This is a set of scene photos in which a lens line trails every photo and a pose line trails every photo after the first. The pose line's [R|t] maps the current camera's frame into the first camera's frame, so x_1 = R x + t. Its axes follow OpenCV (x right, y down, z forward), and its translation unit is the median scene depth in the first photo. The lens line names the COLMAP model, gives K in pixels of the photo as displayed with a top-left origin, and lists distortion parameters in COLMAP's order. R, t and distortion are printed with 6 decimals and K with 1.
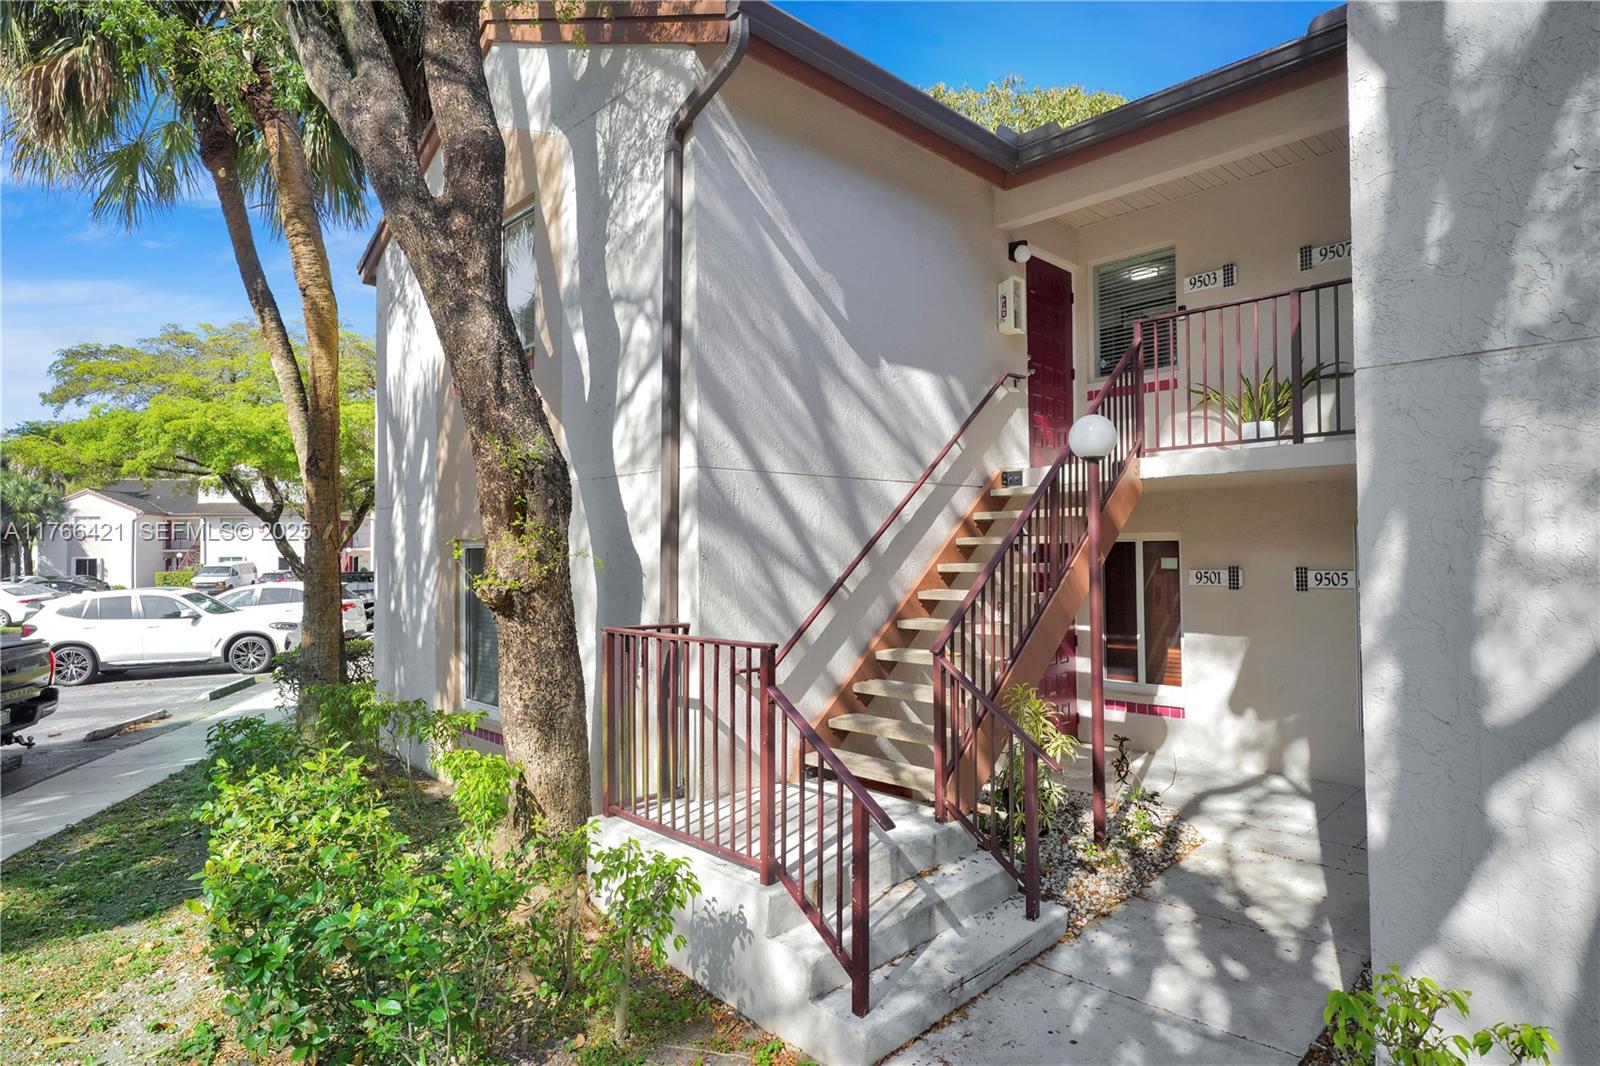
lens RADIAL K [[861.3, 0, 833.0], [0, 861.3, 531.0], [0, 0, 1]] dist [0.014818, 0.000021]
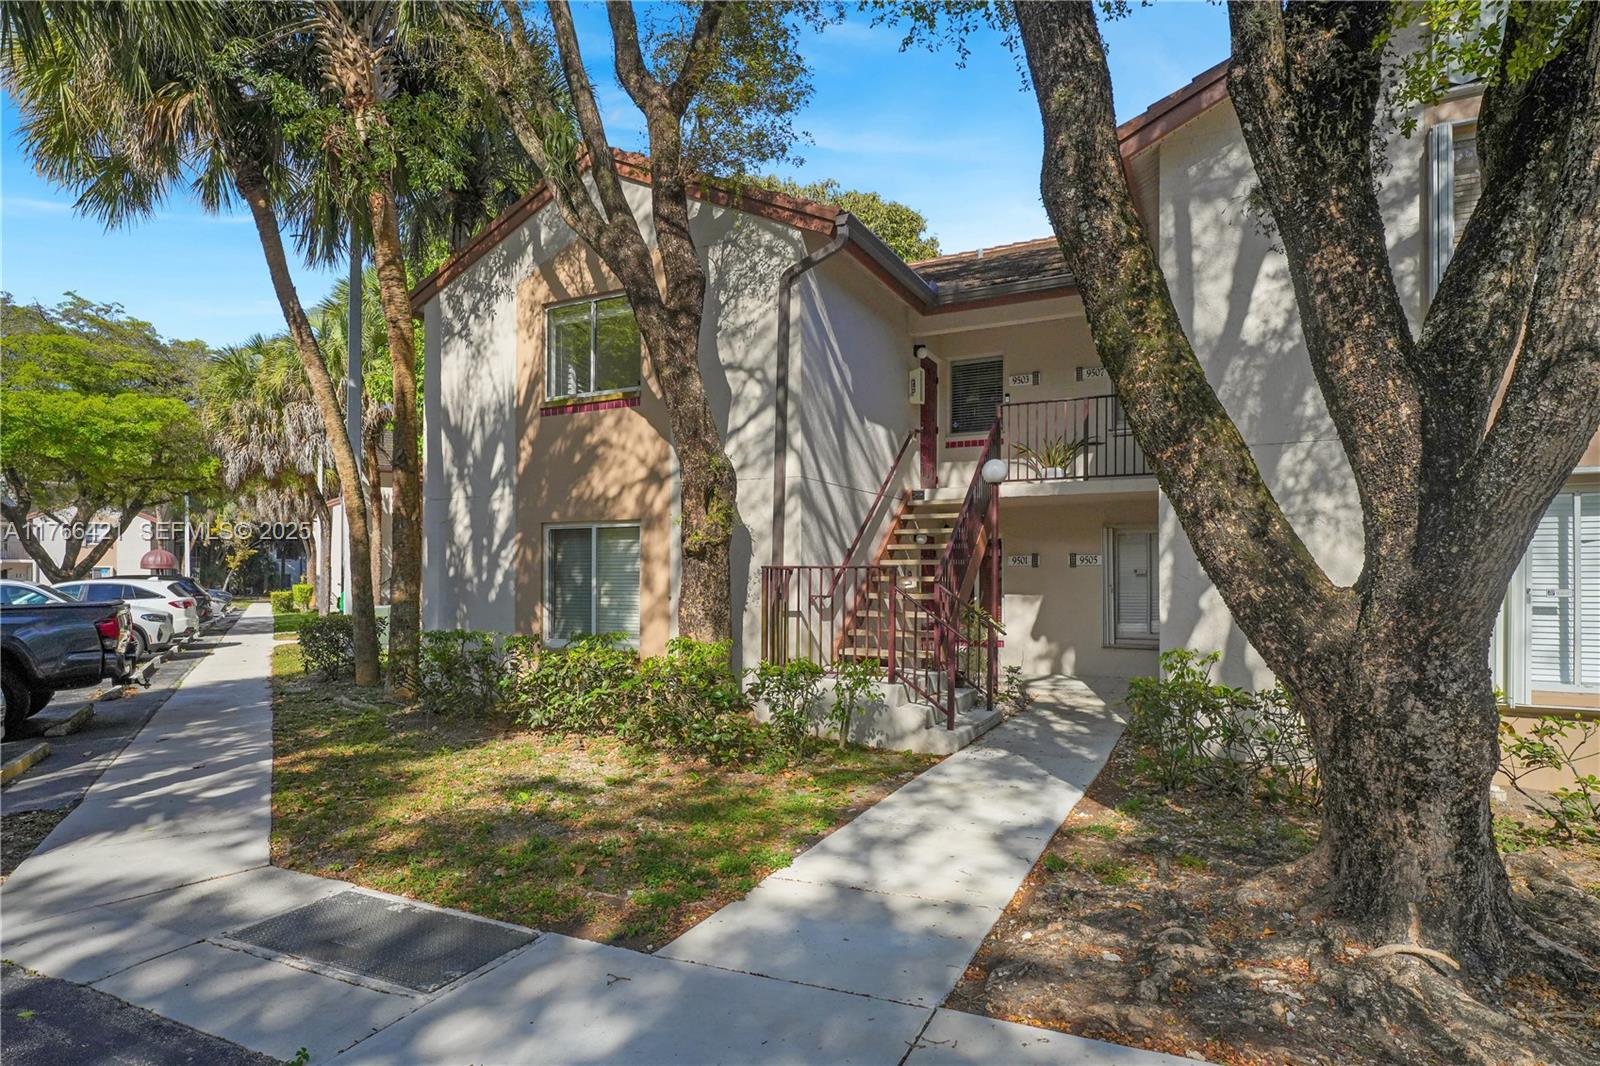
lens RADIAL K [[870.5, 0, 803.9], [0, 870.5, 579.3], [0, 0, 1]] dist [-0.008612, 0.000489]
pose [[0.949922, 0.018304, 0.311952, -0.564214], [-0.023197, 0.999659, 0.011981, 0.093824], [-0.311626, -0.018617, 0.950022, -0.538018]]
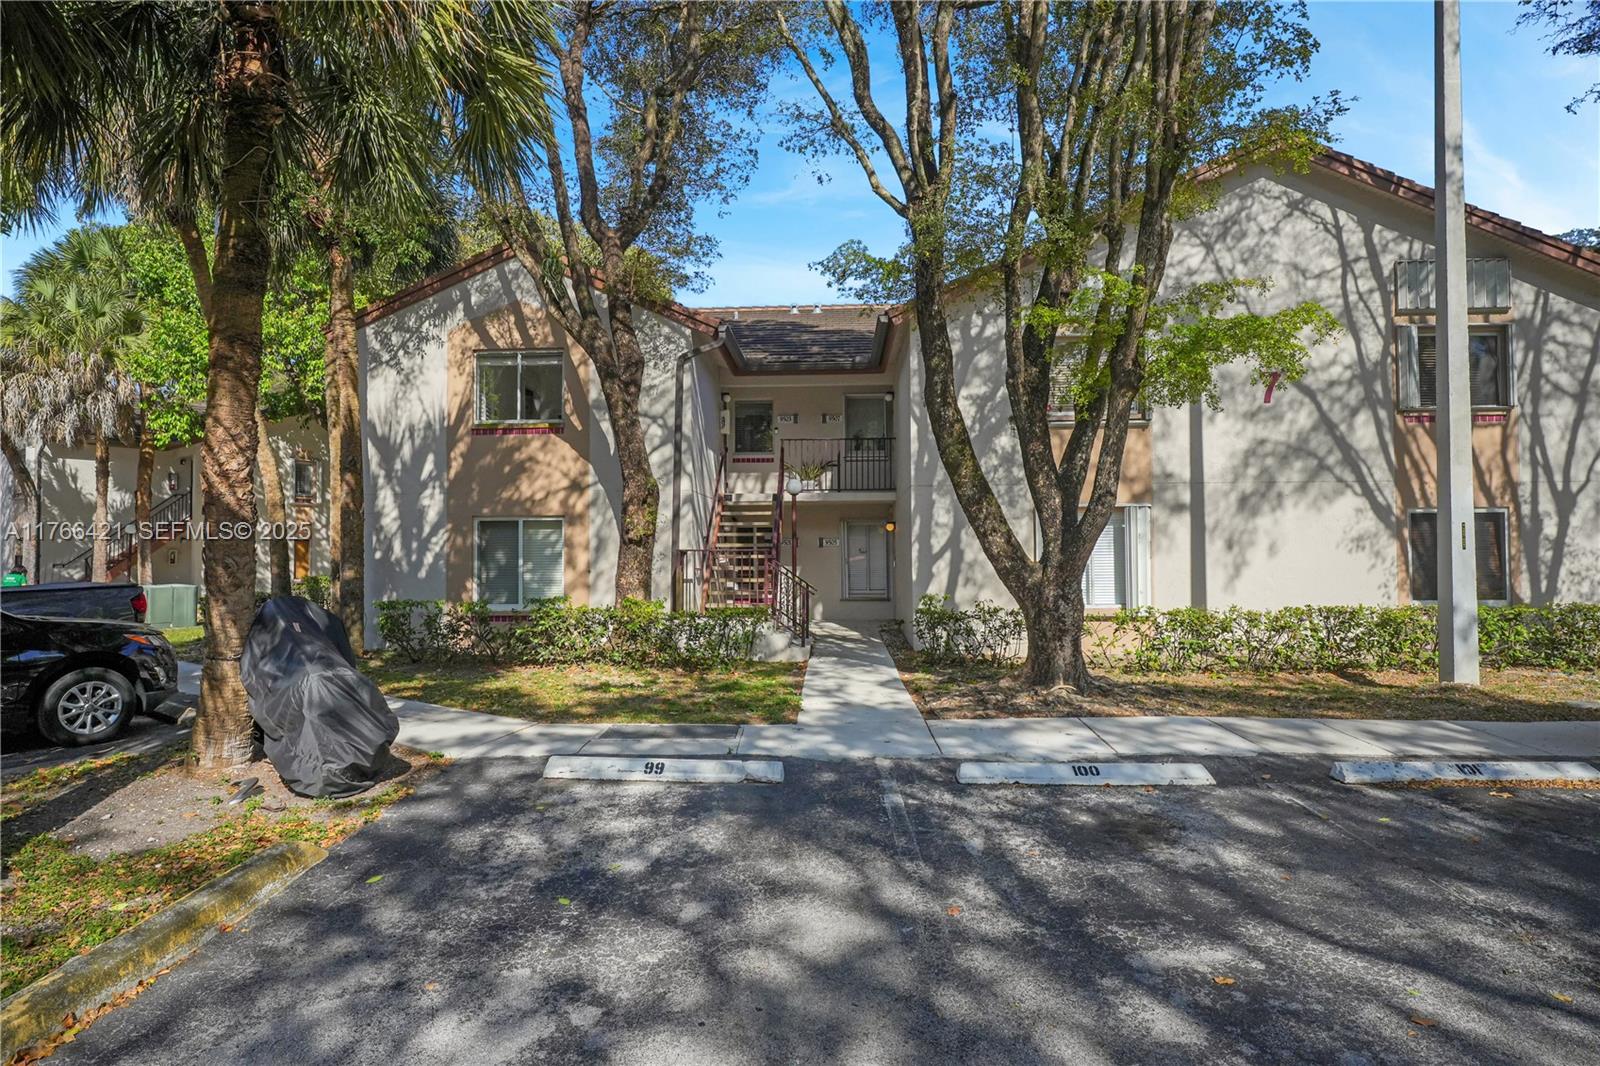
lens RADIAL K [[867.2, 0, 800.0], [0, 867.2, 533.0], [0, 0, 1]] dist [-0.003018, -0.000204]
pose [[0.733096, 0.026333, 0.679616, -1.393905], [-0.018811, 0.999653, -0.018443, 0.082639], [-0.679866, 0.000736, 0.733336, -0.945886]]
